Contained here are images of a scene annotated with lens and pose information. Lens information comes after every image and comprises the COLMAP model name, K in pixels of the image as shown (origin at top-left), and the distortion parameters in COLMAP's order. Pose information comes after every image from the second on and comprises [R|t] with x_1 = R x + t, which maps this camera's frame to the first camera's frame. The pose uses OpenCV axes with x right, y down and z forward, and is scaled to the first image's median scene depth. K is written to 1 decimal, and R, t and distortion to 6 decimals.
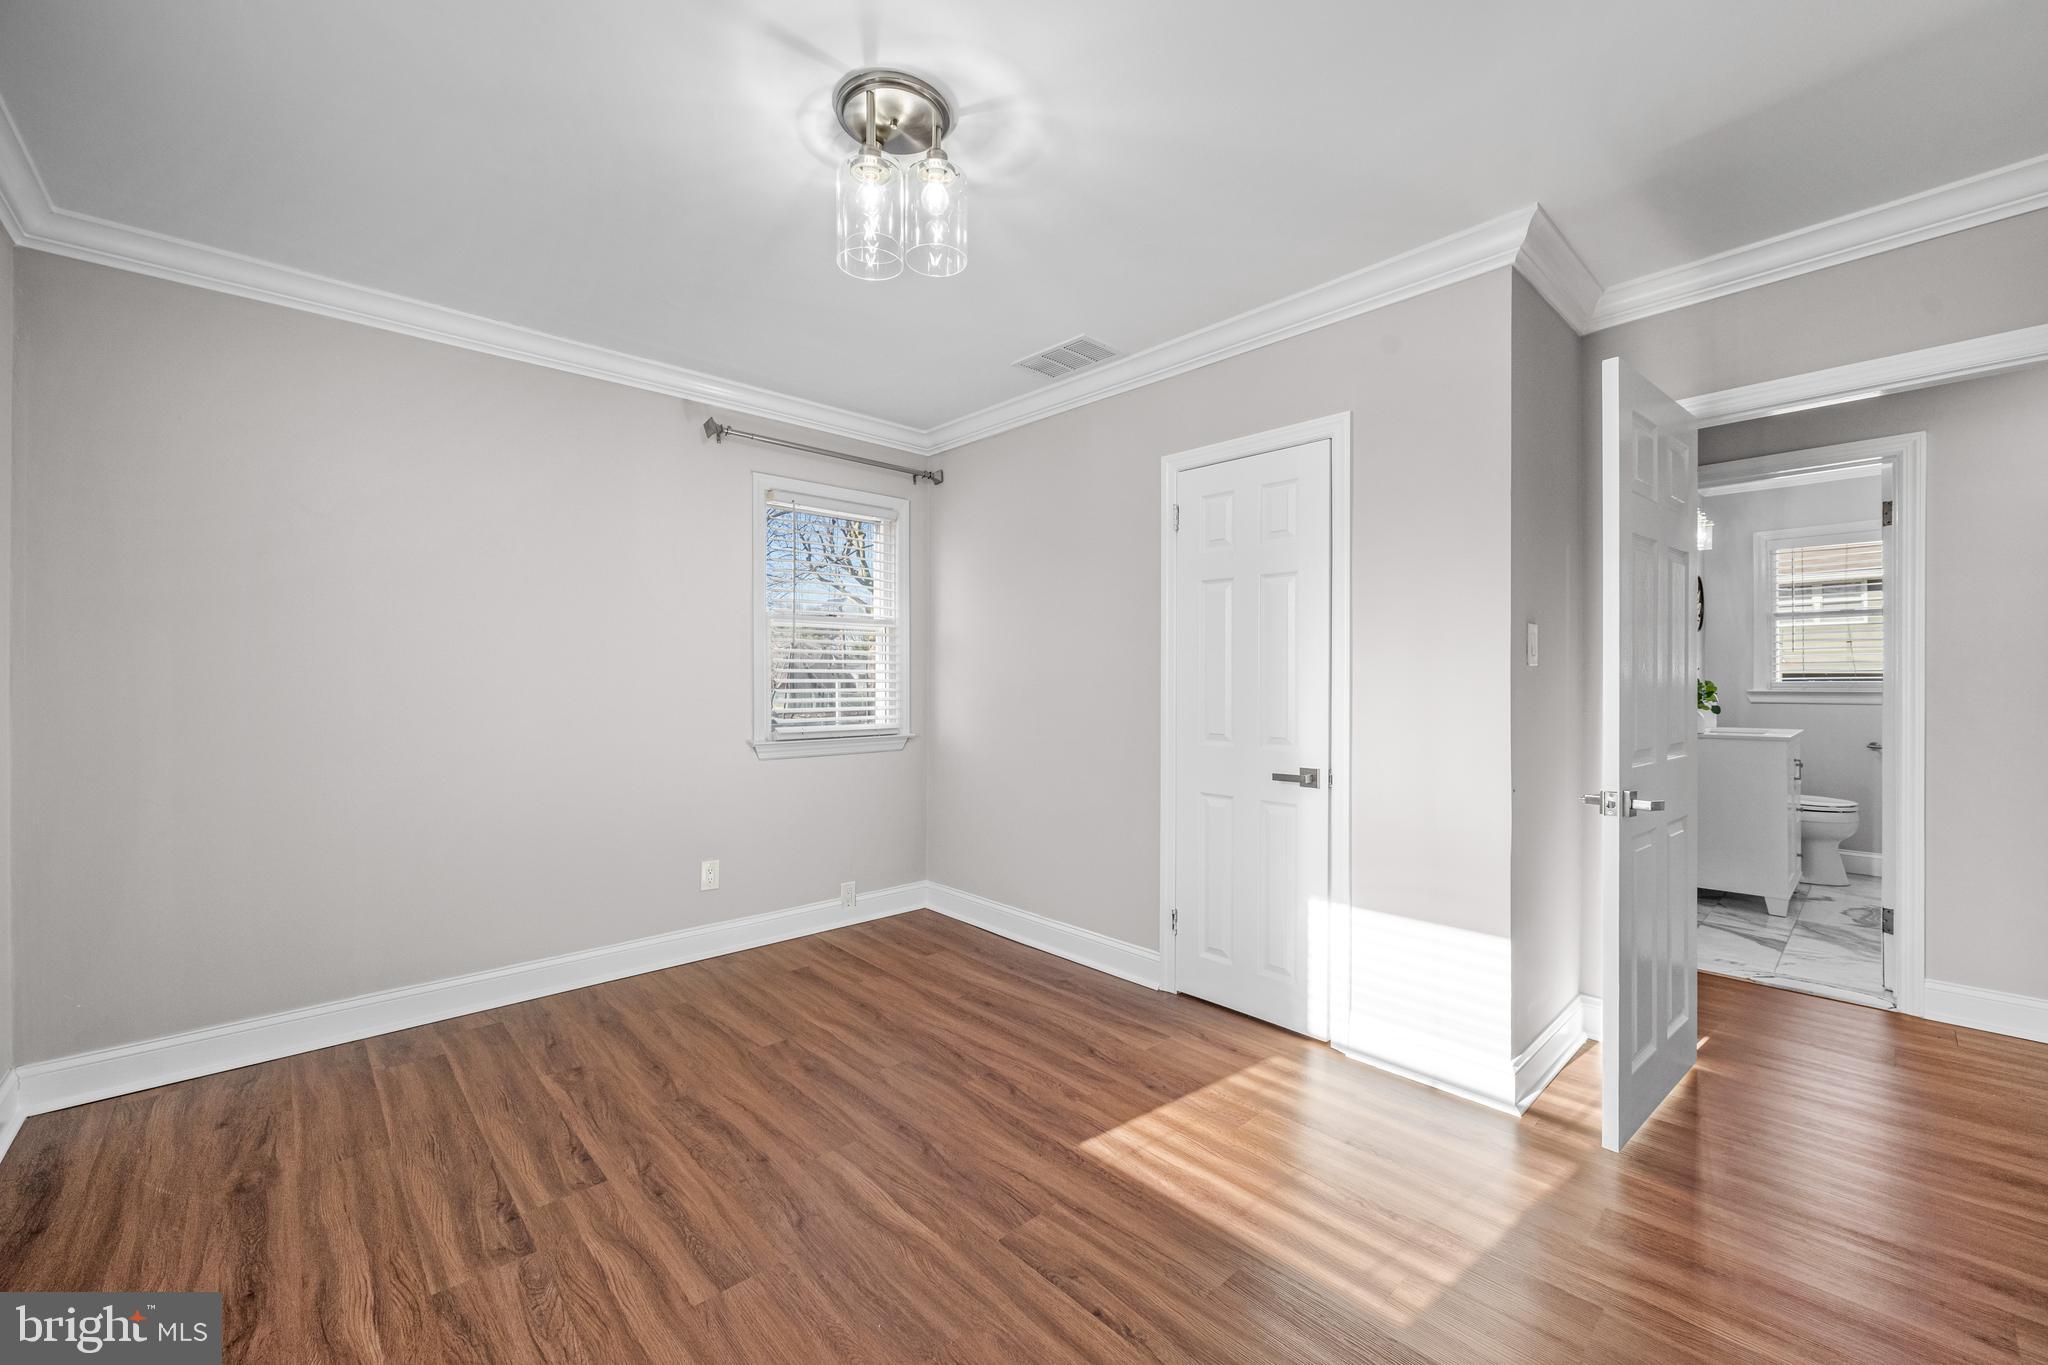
lens RADIAL K [[808.2, 0, 1031.1], [0, 808.2, 683.7], [0, 0, 1]] dist [-0.001024, 0.000071]
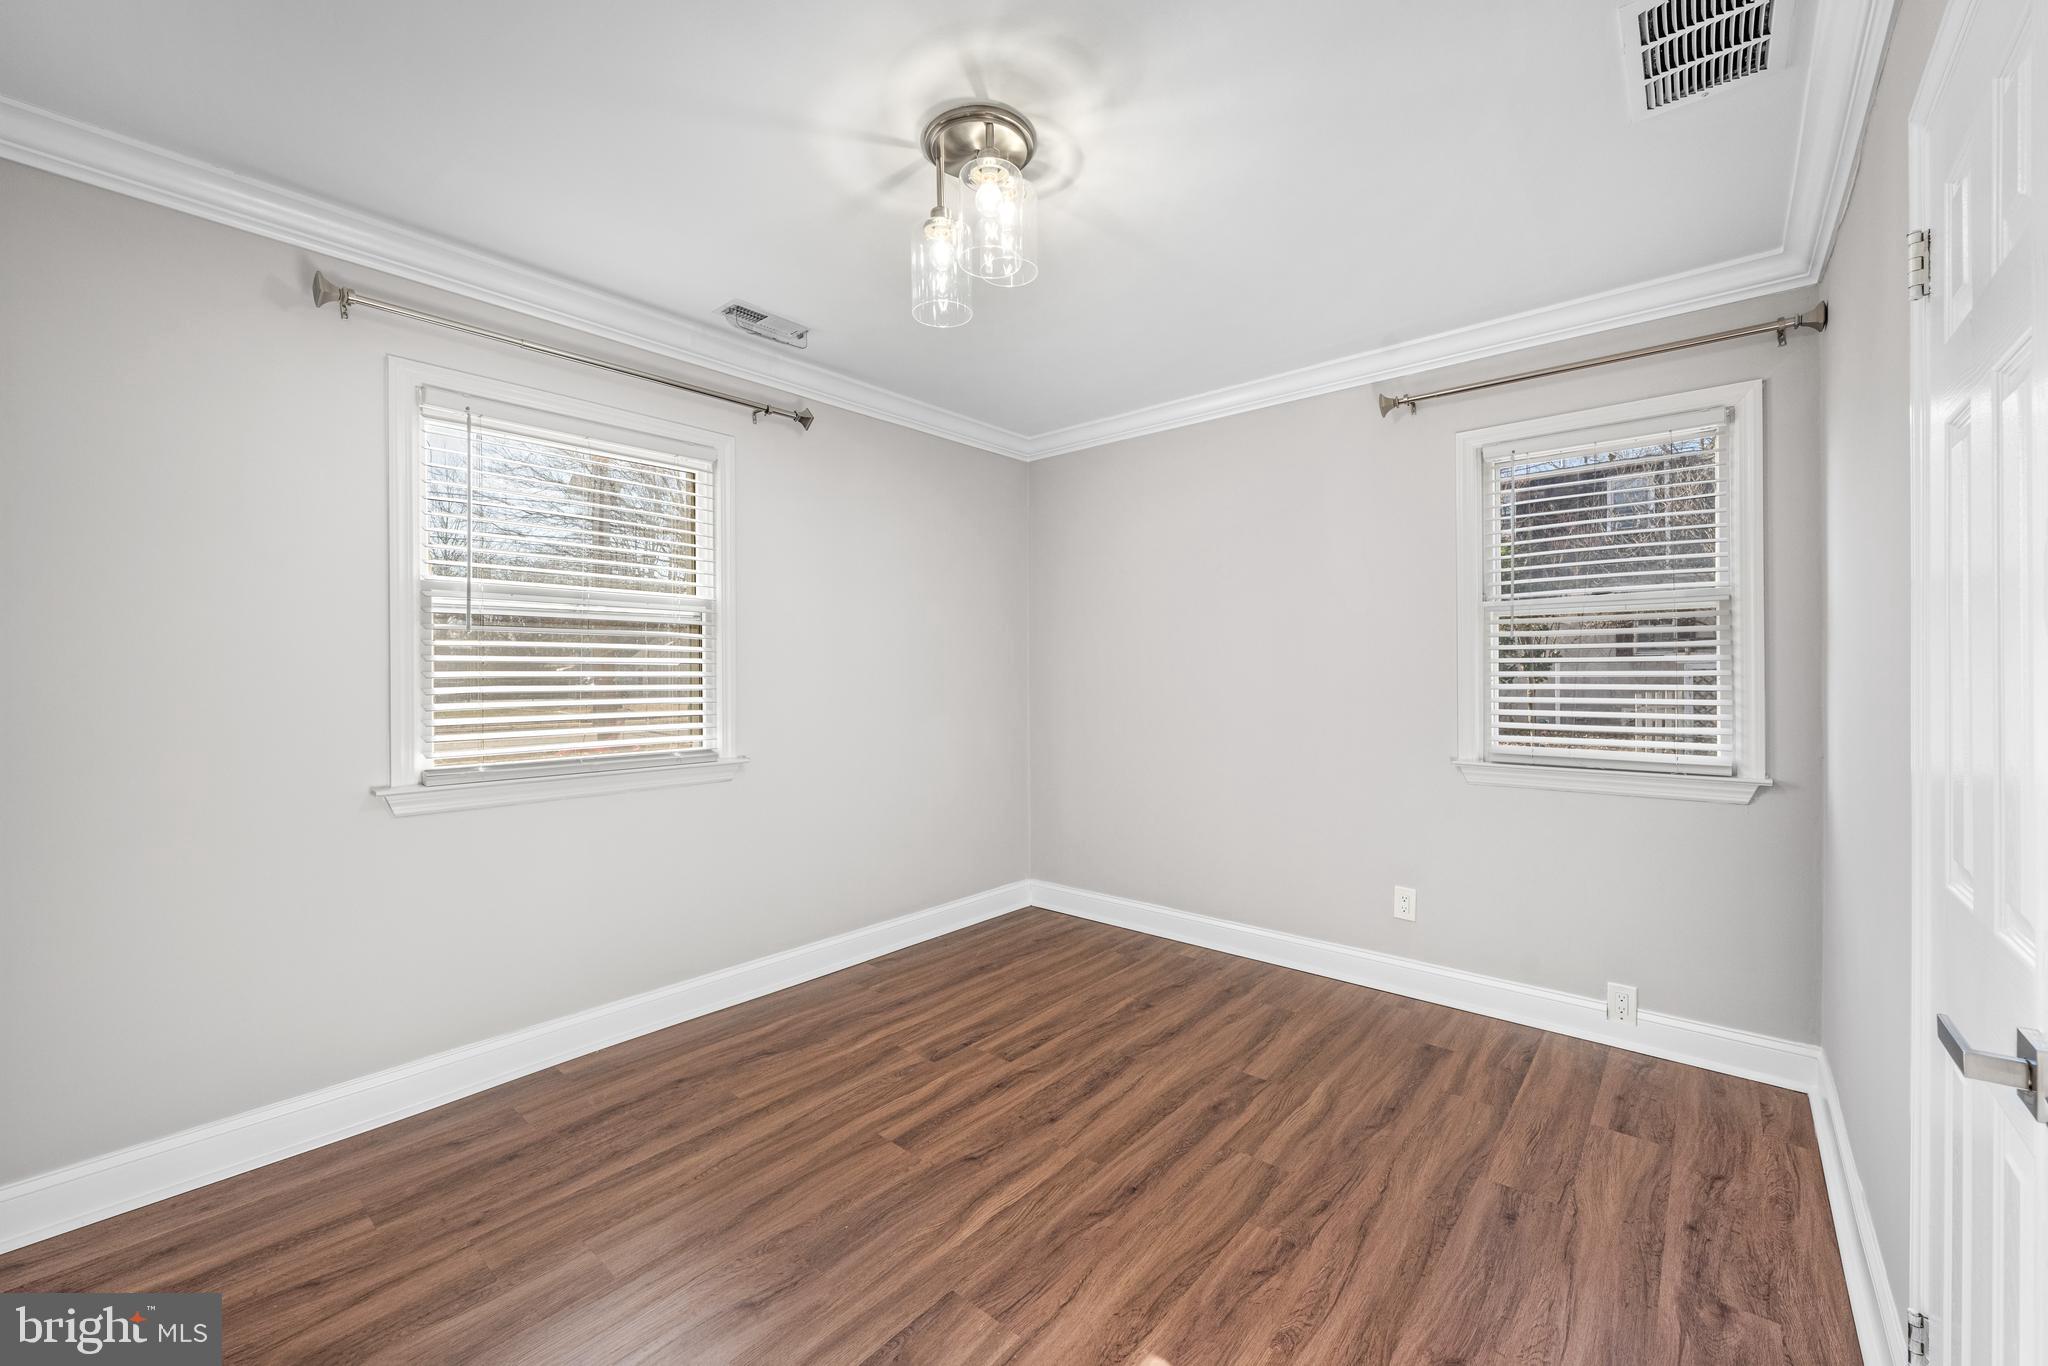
lens RADIAL K [[808.2, 0, 1020.0], [0, 808.2, 682.5], [0, 0, 1]] dist [-0.001024, 0.000071]
pose [[0.107996, 0.009534, -0.994106, 0.635152], [-0.002502, 0.999953, 0.009318, -0.020503], [0.994148, 0.001481, 0.108015, 0.689820]]
